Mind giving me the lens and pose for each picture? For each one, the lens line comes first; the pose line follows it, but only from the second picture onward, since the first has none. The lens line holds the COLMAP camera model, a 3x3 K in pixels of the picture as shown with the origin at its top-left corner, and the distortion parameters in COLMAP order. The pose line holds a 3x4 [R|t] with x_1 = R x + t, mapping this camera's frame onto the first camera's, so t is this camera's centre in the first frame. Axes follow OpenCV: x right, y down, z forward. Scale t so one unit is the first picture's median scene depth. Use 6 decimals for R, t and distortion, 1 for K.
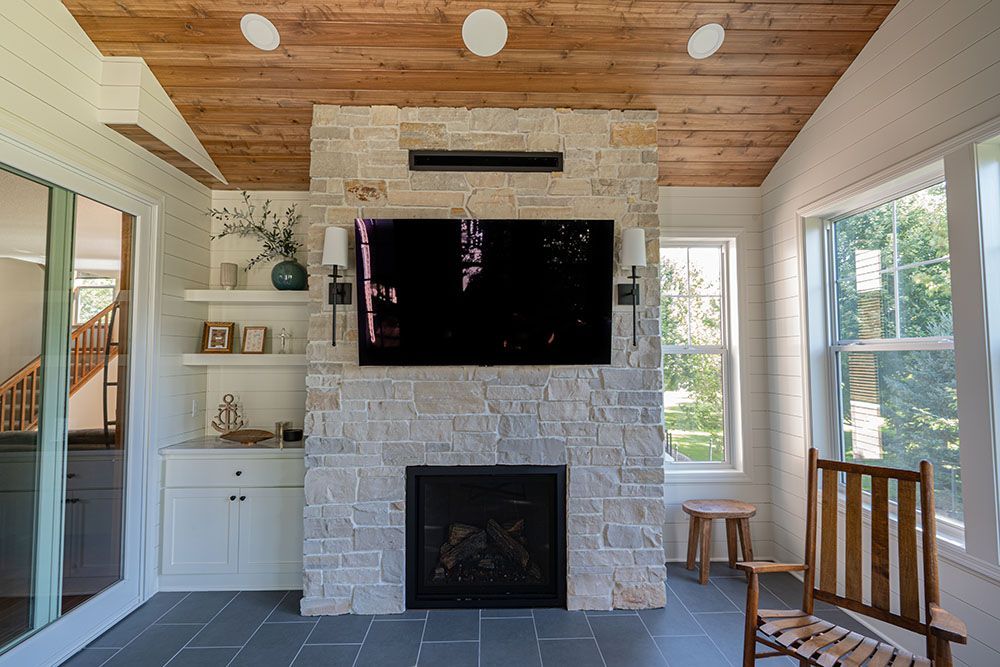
lens RADIAL K [[452.1, 0, 496.0], [0, 452.1, 333.9], [0, 0, 1]] dist [-0.002904, 0.000977]
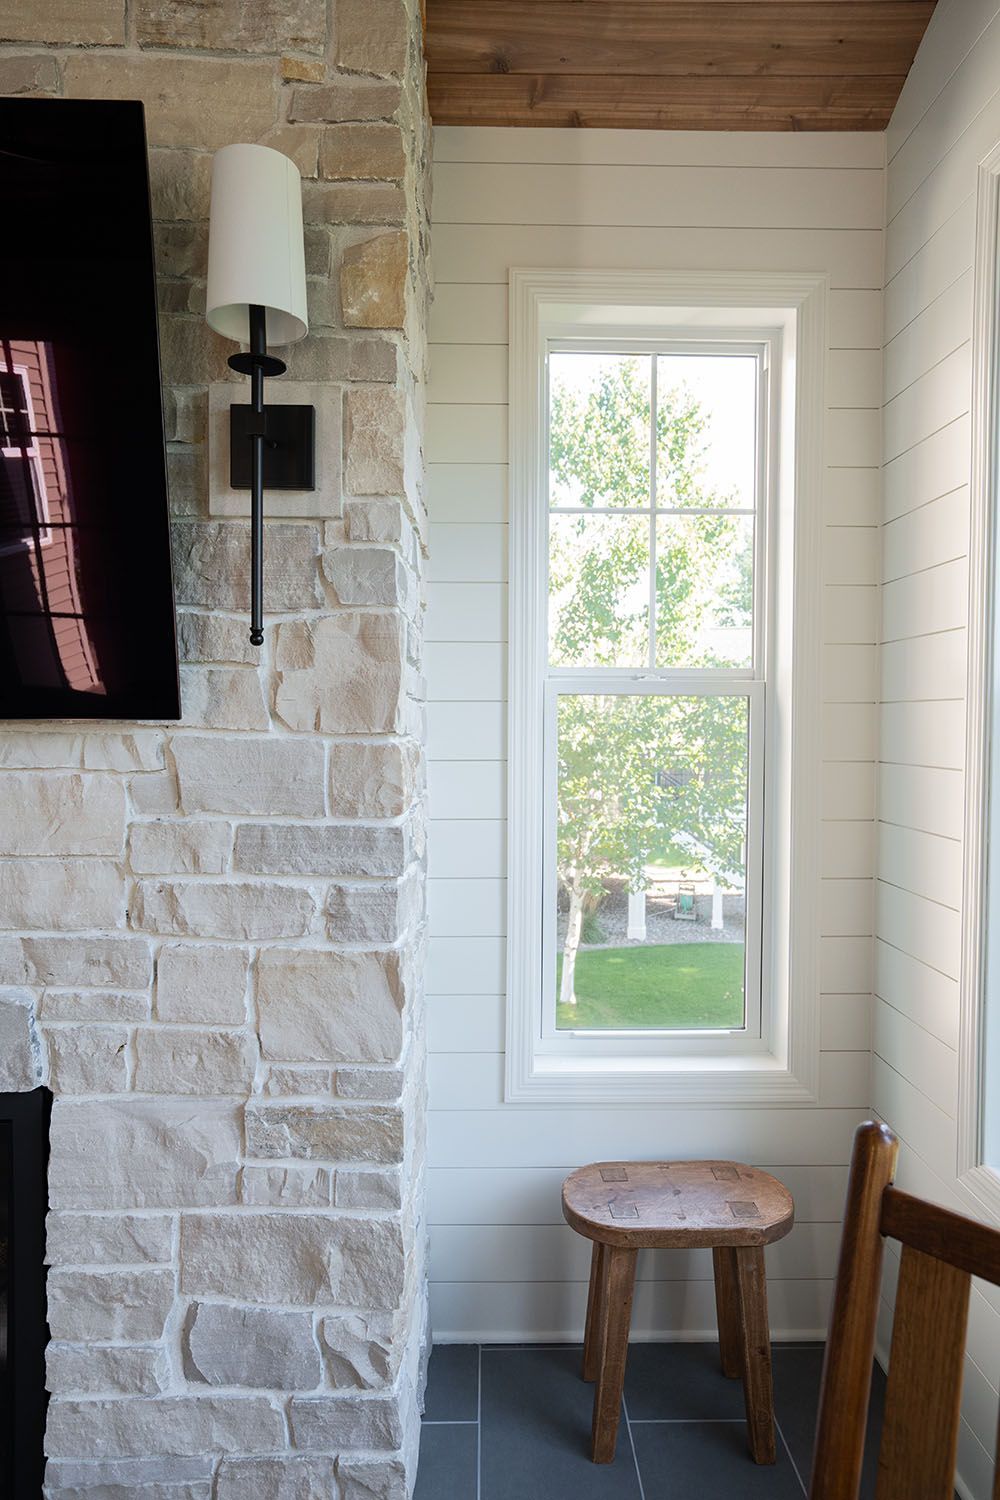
lens RADIAL K [[871.1, 0, 500.0], [0, 871.1, 750.0], [0, 0, 1]] dist [-0.000489, 0.000980]
pose [[0.999898, 0.006698, -0.012651, 0.433545], [-0.005681, 0.996874, 0.078798, 0.044635], [0.013140, -0.078718, 0.996810, 0.501361]]
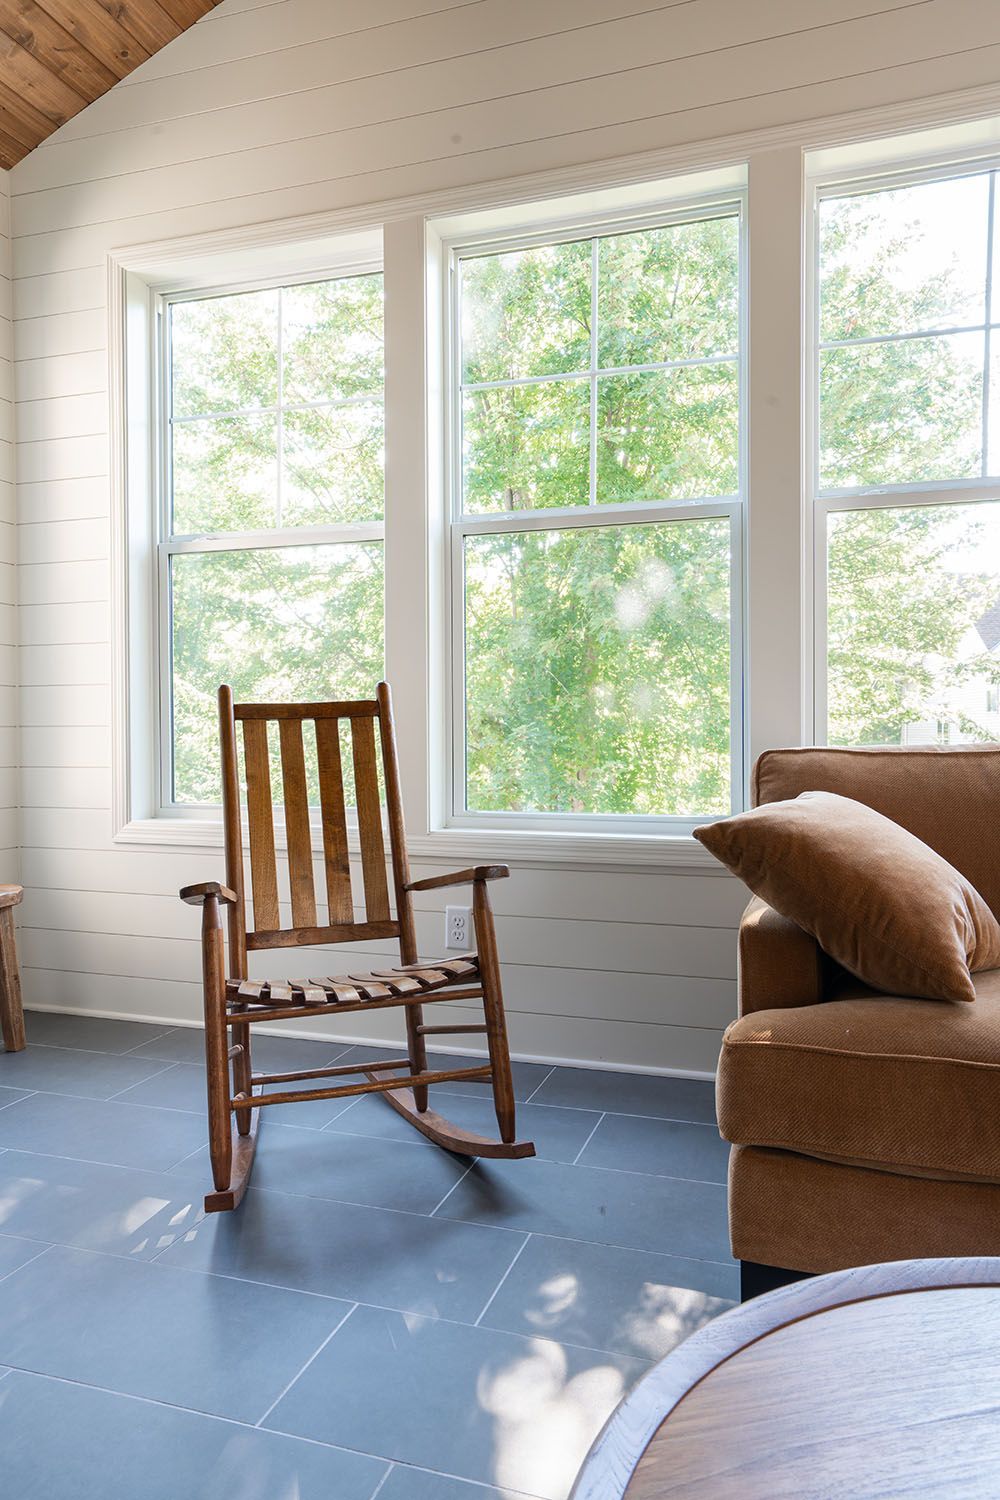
lens RADIAL K [[1011.6, 0, 501.4], [0, 1011.6, 746.1], [0, 0, 1]] dist [-0.001129, 0.034881]
pose [[0.350323, -0.013265, 0.936535, -0.222047], [-0.044987, 0.998507, 0.030971, 0.218948], [-0.935548, -0.052982, 0.349203, 0.236085]]
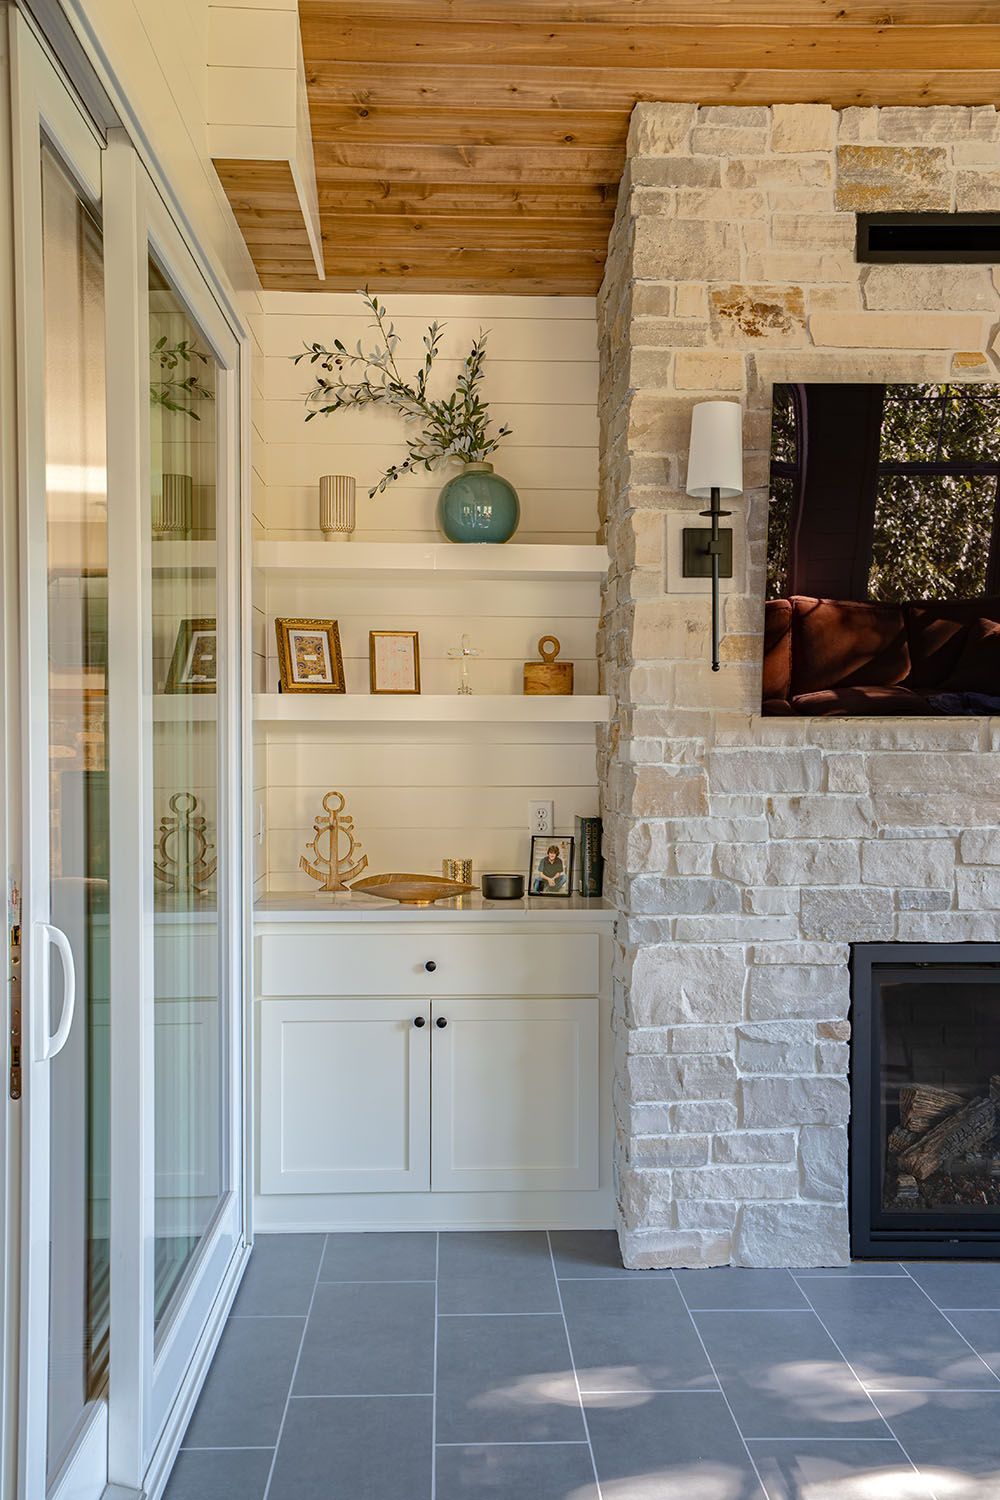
lens RADIAL K [[1409.4, 0, 501.7], [0, 1409.4, 745.6], [0, 0, 1]] dist [0.055244, 0.024565]
pose [[0.999948, 0.002316, 0.009946, -0.550982], [-0.002855, 0.998505, 0.054578, 0.023150], [-0.009805, -0.054603, 0.998460, -0.375932]]
